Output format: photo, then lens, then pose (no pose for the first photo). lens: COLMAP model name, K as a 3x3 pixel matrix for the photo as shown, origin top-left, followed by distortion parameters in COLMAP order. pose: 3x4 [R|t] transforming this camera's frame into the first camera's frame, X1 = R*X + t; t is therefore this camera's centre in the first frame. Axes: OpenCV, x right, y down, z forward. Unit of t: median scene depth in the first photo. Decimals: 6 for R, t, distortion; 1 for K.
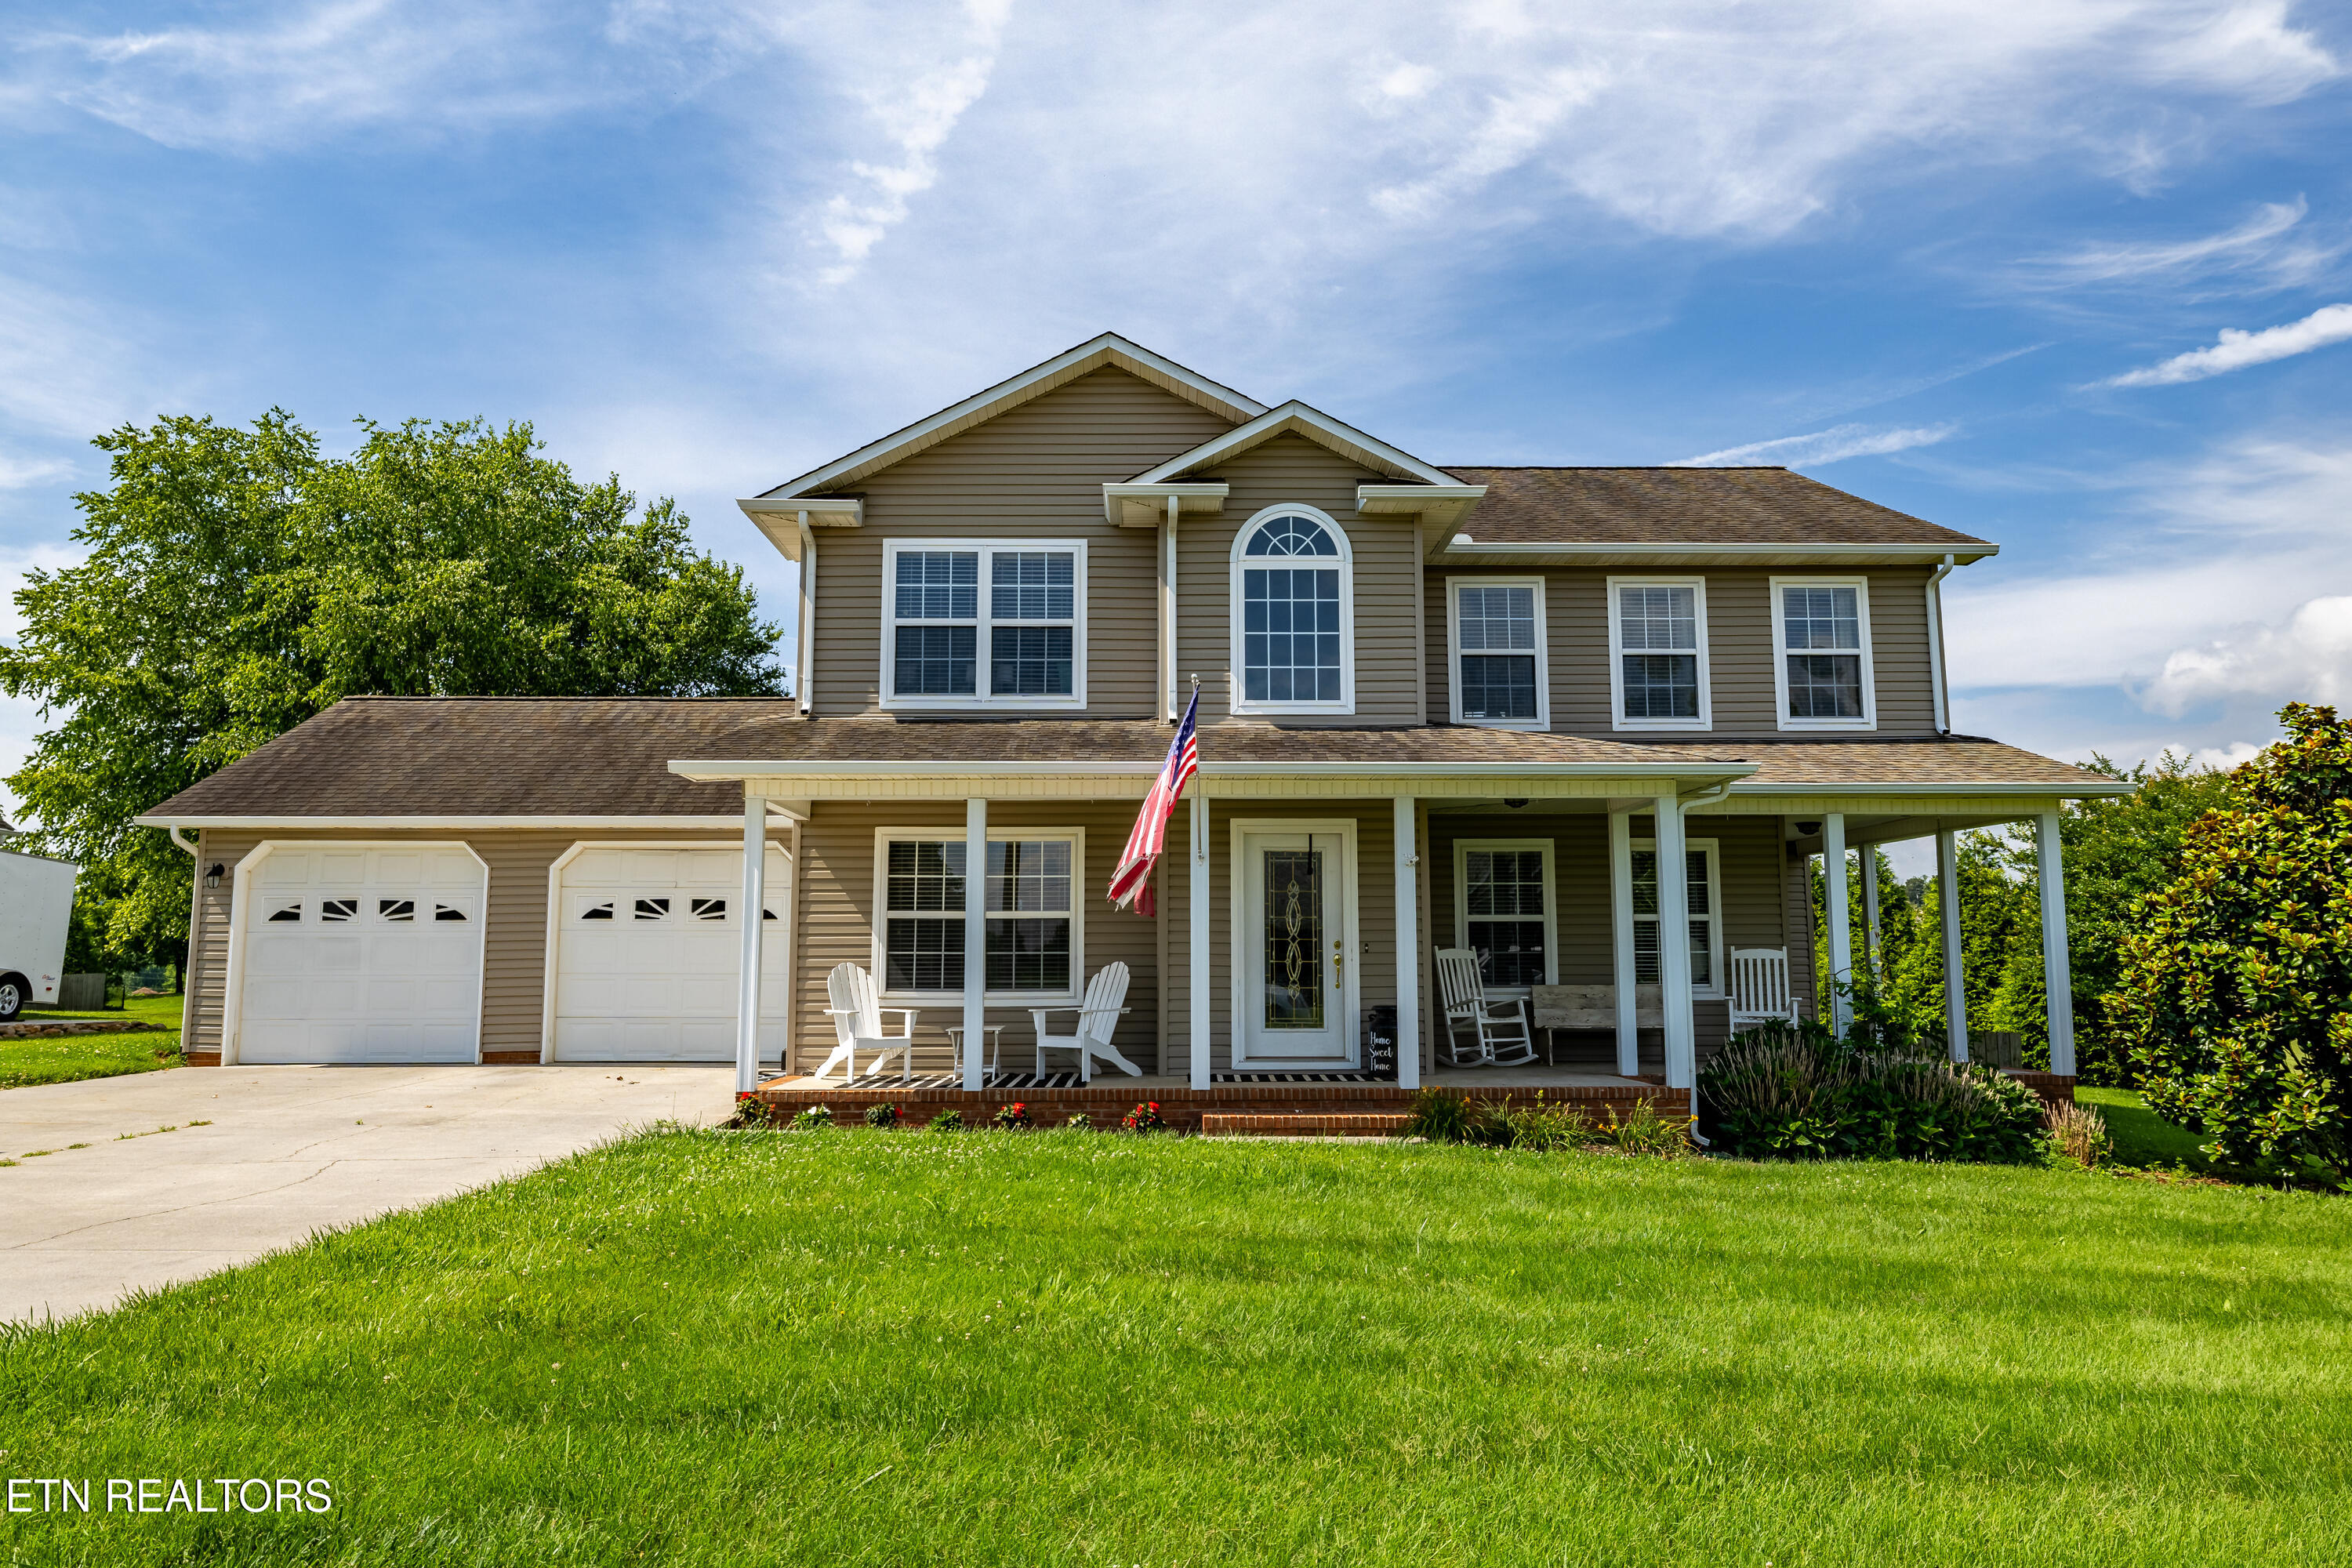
lens RADIAL K [[1497.2, 0, 1176.0], [0, 1497.2, 784.0], [0, 0, 1]] dist [-0.000534, -0.000577]
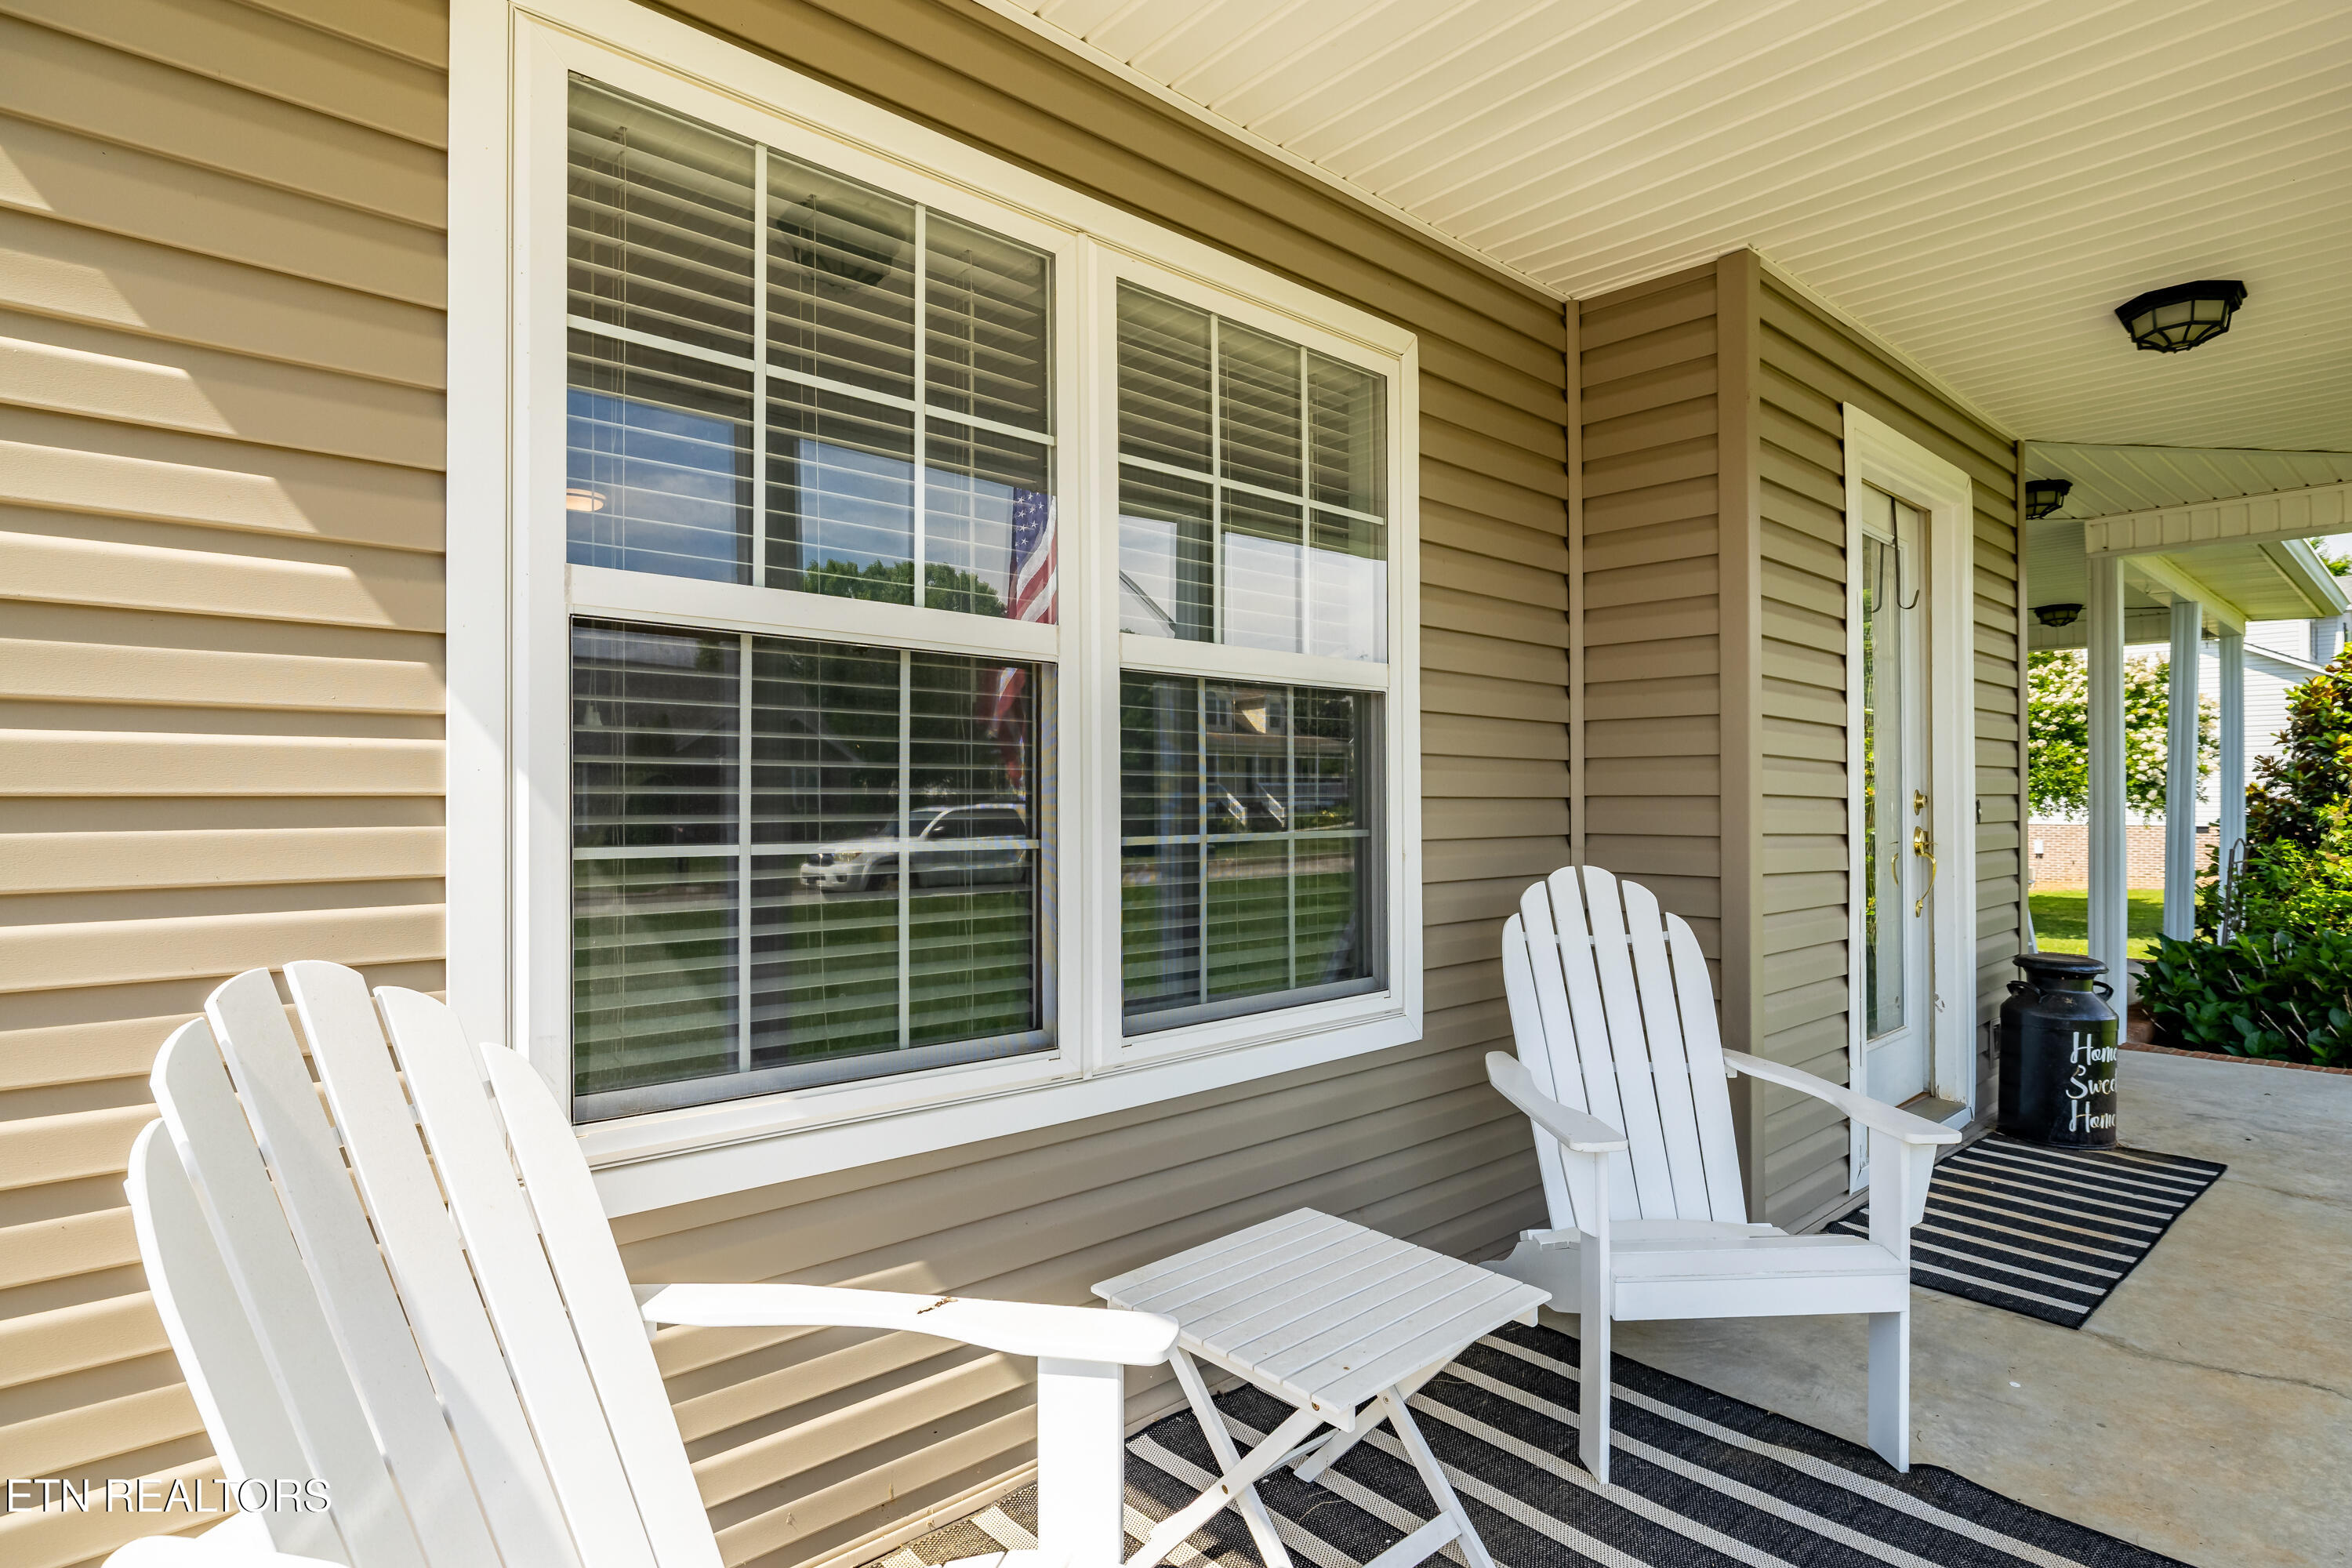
lens RADIAL K [[1242.7, 0, 1176.0], [0, 1242.7, 784.0], [0, 0, 1]] dist [-0.002596, 0.000588]
pose [[0.745076, 0.009684, 0.666909, -0.227308], [-0.088222, 0.992540, 0.084149, 0.090191], [-0.661119, -0.121533, 0.740373, 0.867520]]
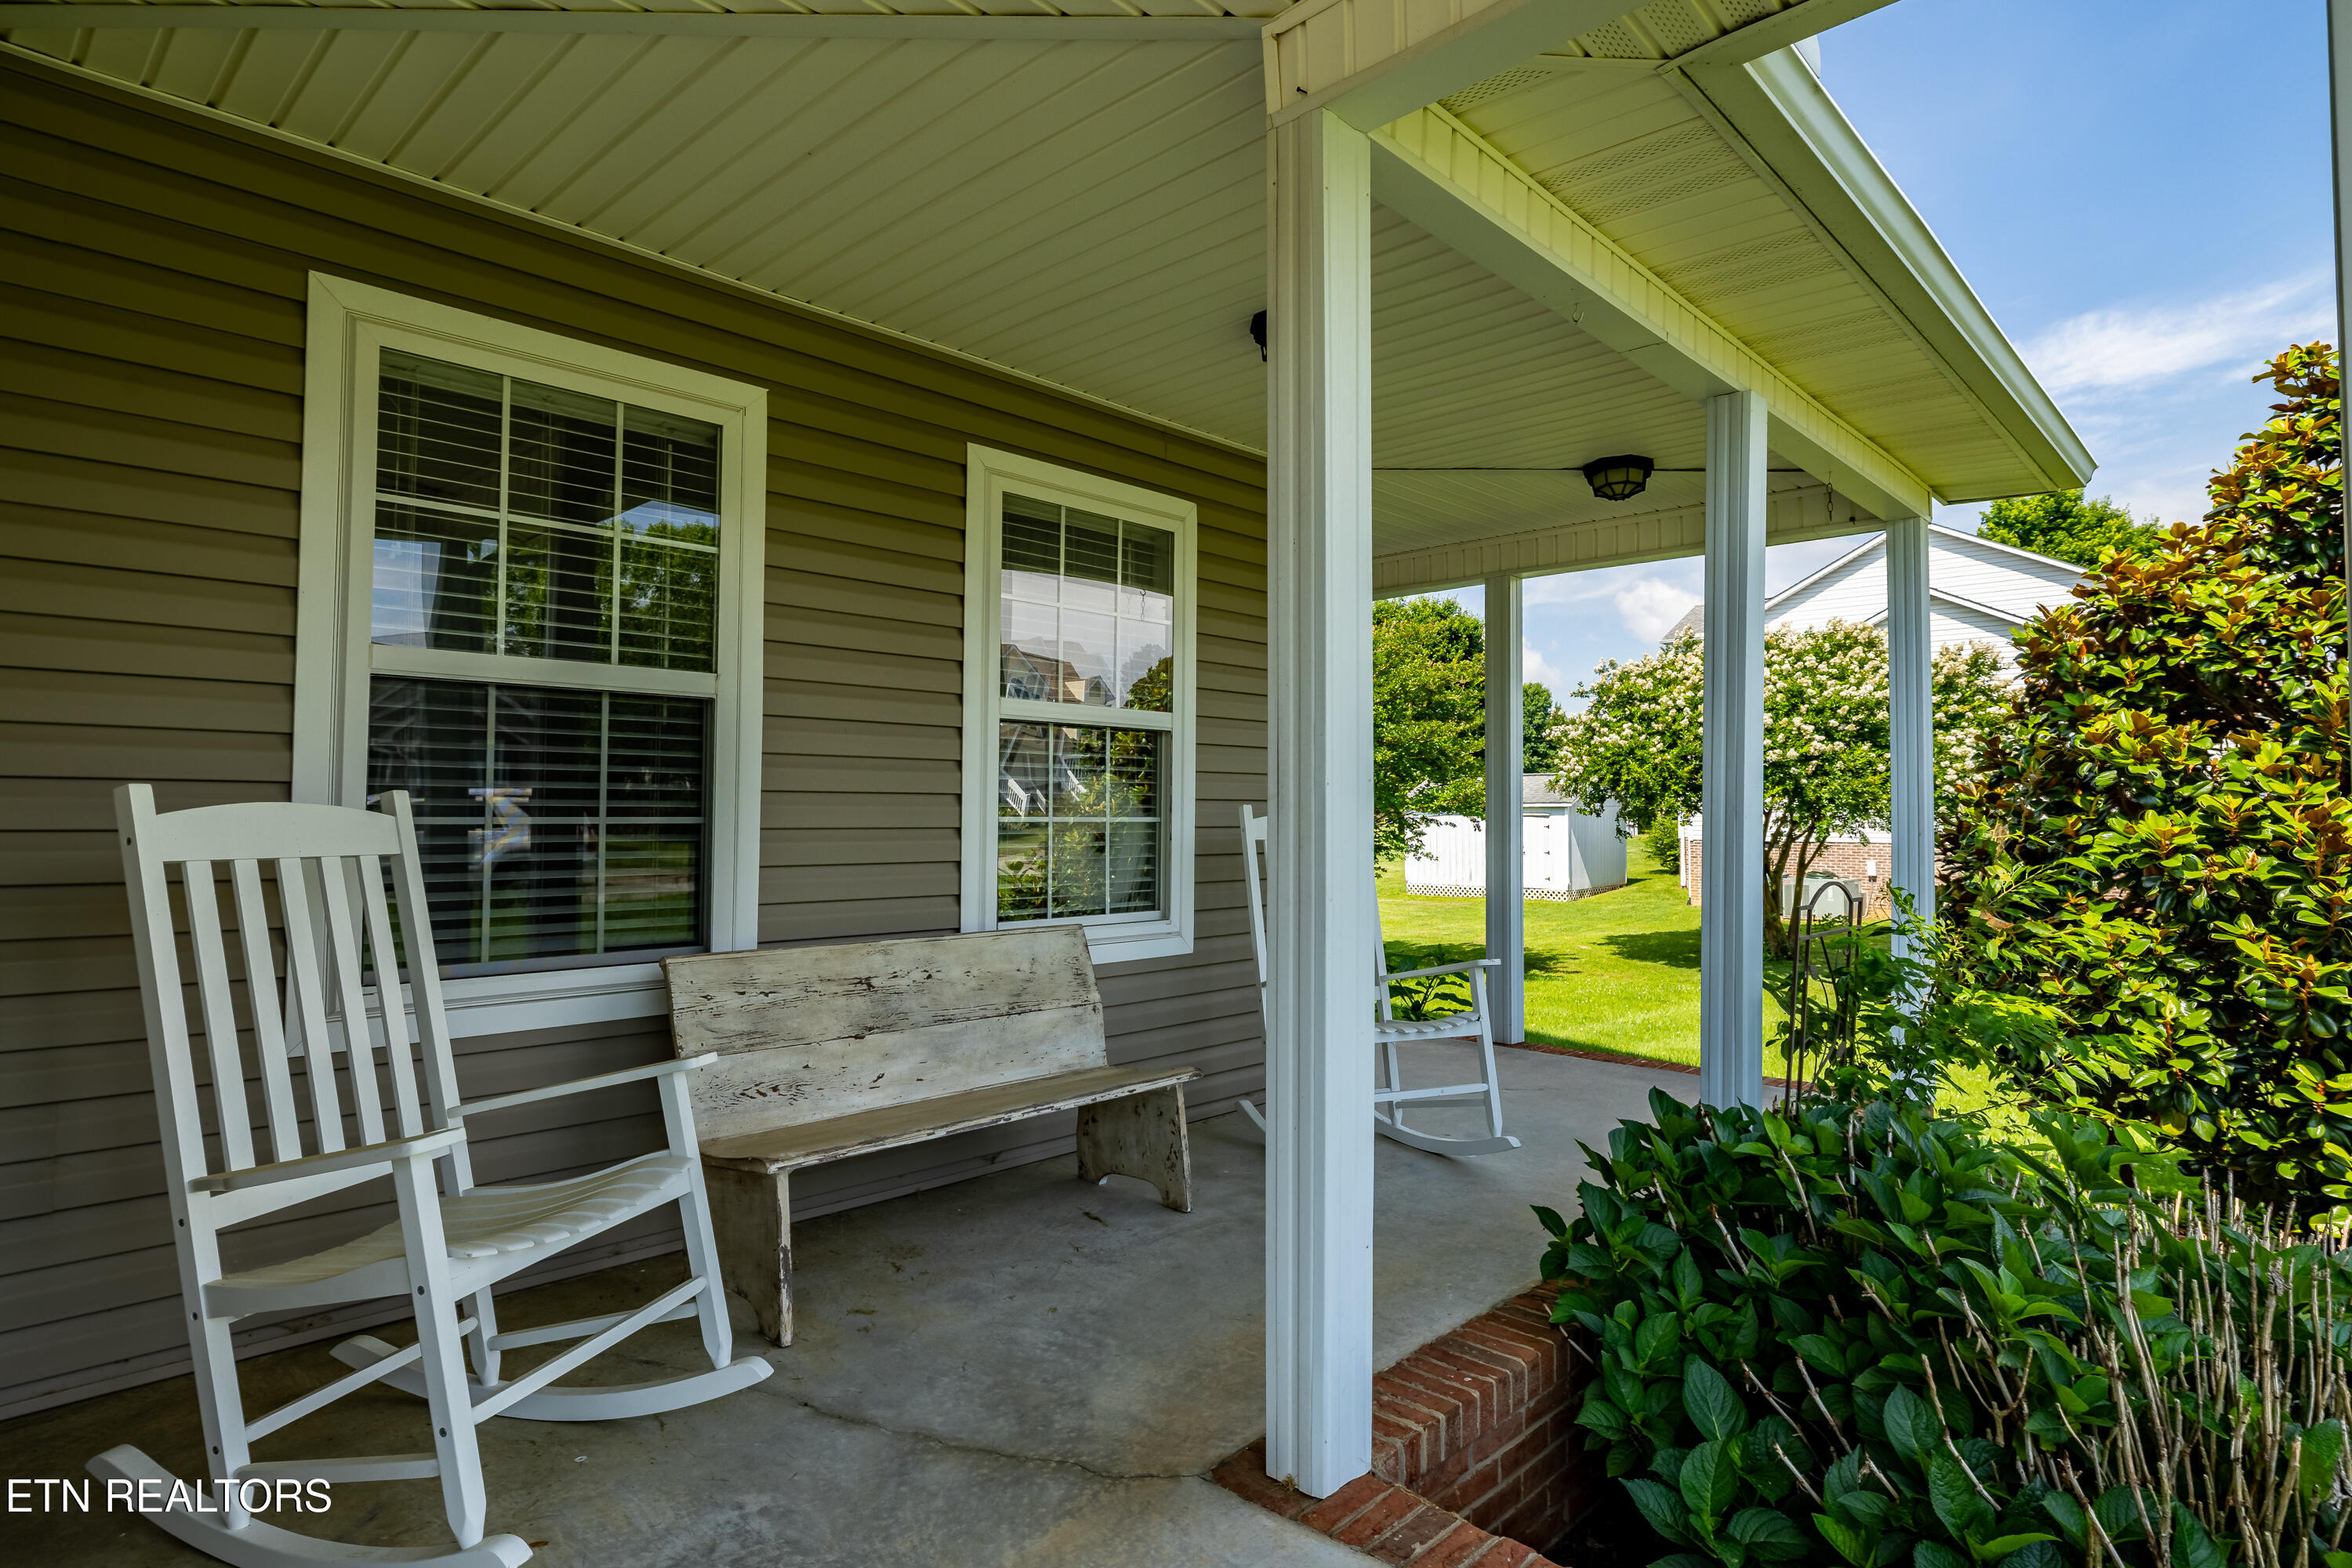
lens RADIAL K [[1242.7, 0, 1176.0], [0, 1242.7, 784.0], [0, 0, 1]] dist [-0.002596, 0.000588]
pose [[0.706924, 0.024603, 0.706861, 0.166821], [-0.096176, 0.993456, 0.061605, 0.094040], [-0.700720, -0.111533, 0.704664, 0.872291]]
